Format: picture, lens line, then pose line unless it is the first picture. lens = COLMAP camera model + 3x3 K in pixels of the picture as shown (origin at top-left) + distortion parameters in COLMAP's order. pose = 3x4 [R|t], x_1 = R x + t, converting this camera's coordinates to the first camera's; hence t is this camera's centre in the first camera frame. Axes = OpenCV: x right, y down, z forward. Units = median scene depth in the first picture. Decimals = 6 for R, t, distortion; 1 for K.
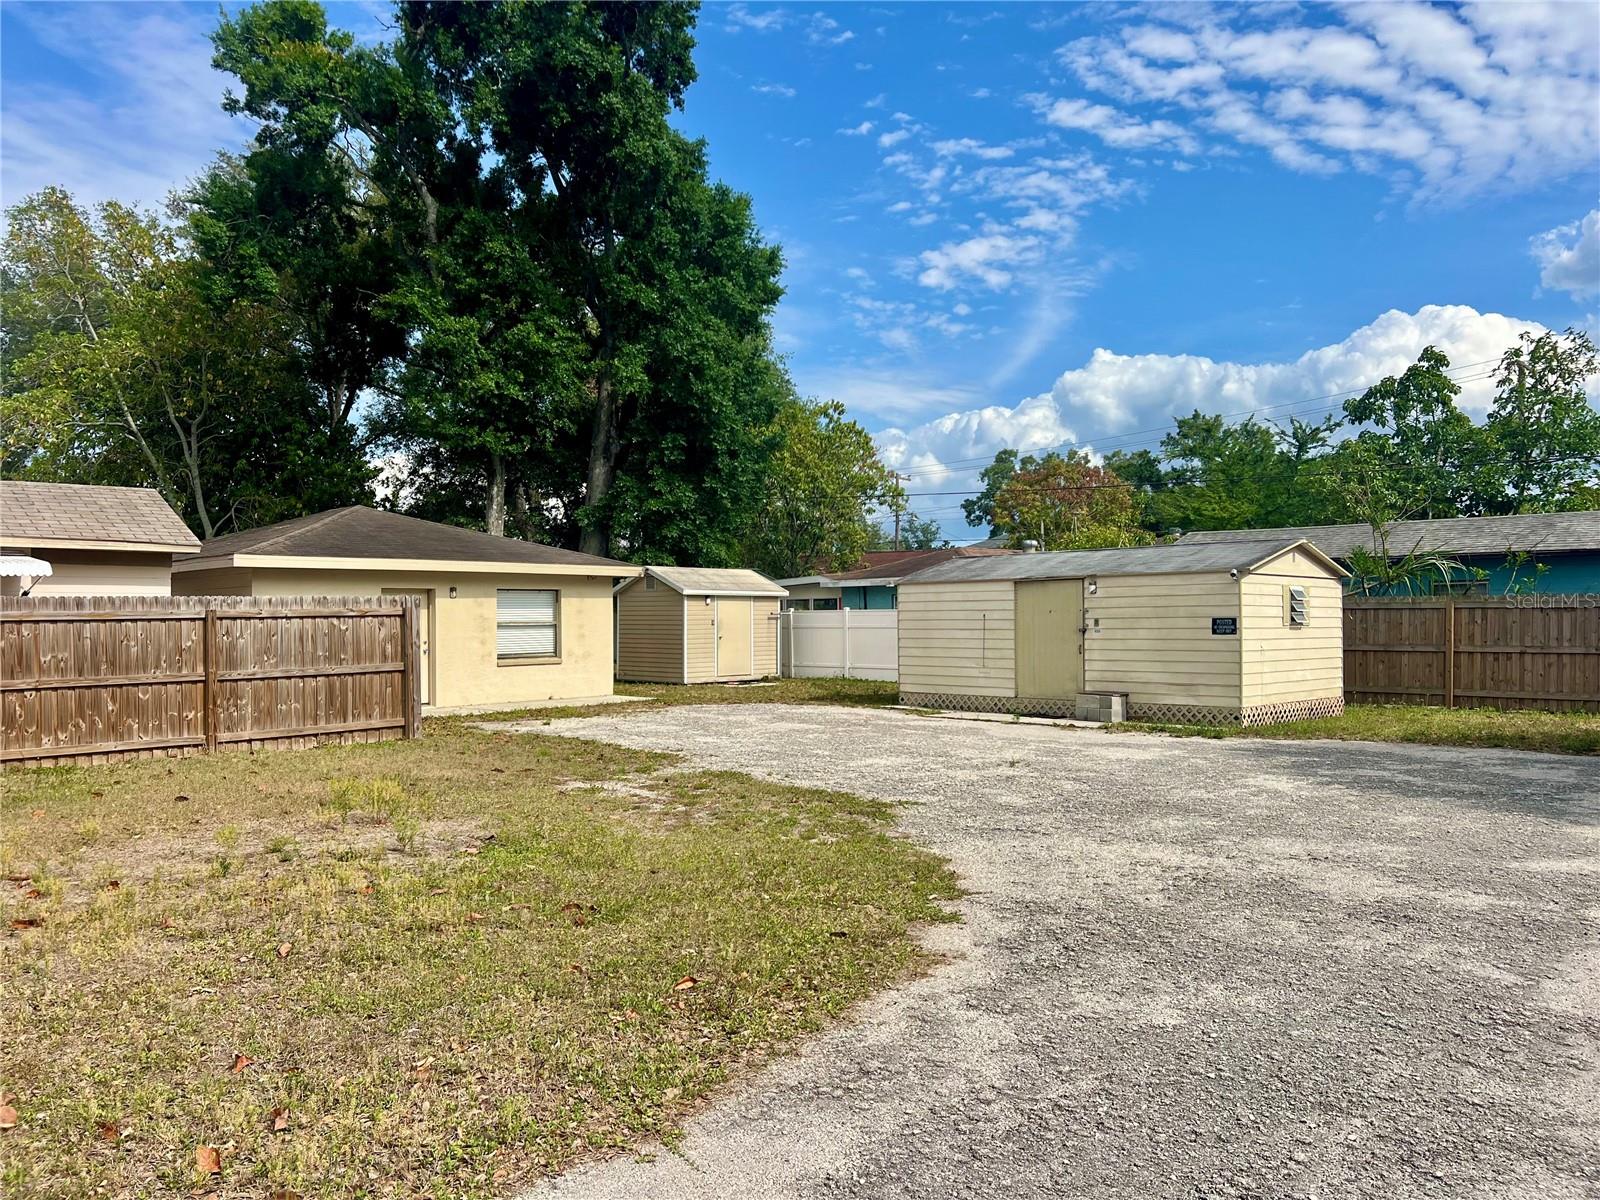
lens RADIAL K [[1205.3, 0, 800.0], [0, 1205.3, 600.0], [0, 0, 1]] dist [0.077439, -0.079997]
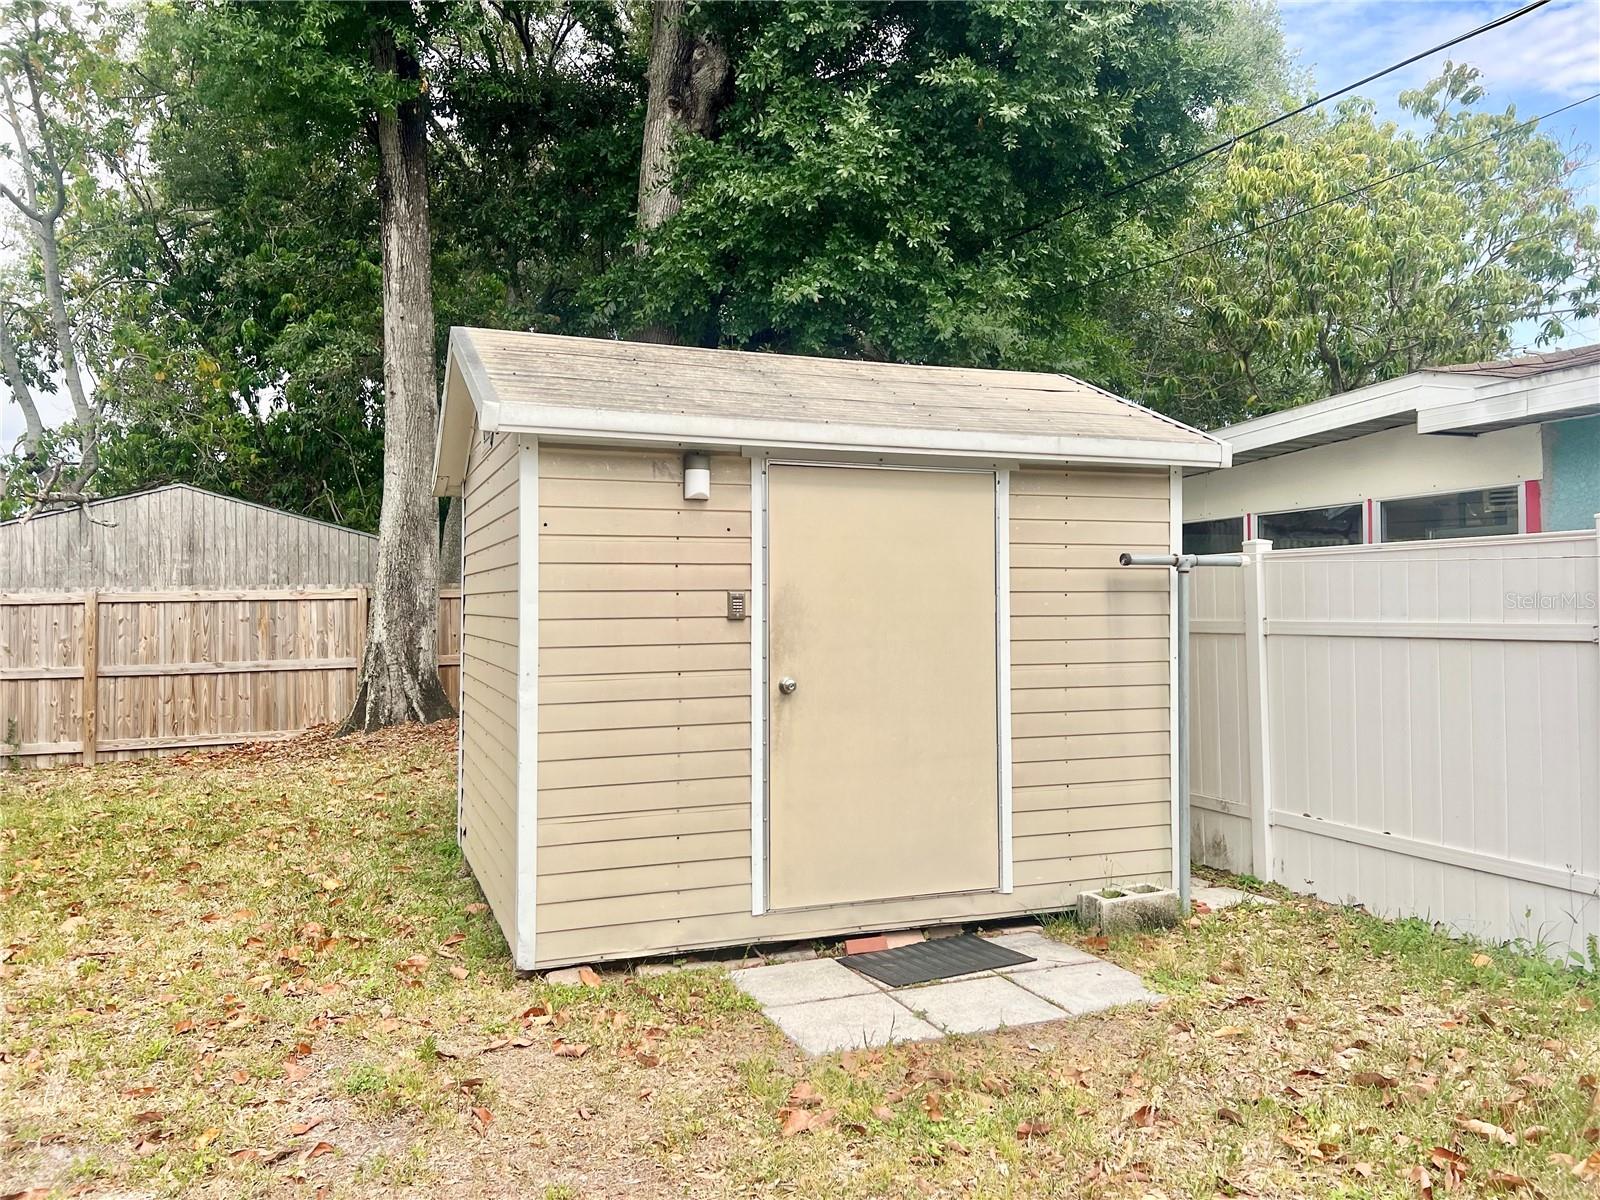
lens RADIAL K [[1205.3, 0, 800.0], [0, 1205.3, 600.0], [0, 0, 1]] dist [0.077439, -0.079997]
pose [[0.902611, -0.003972, -0.430438, 0.011144], [0.006769, 0.999965, 0.004966, 0.015762], [0.430403, -0.007396, 0.902607, 0.768829]]
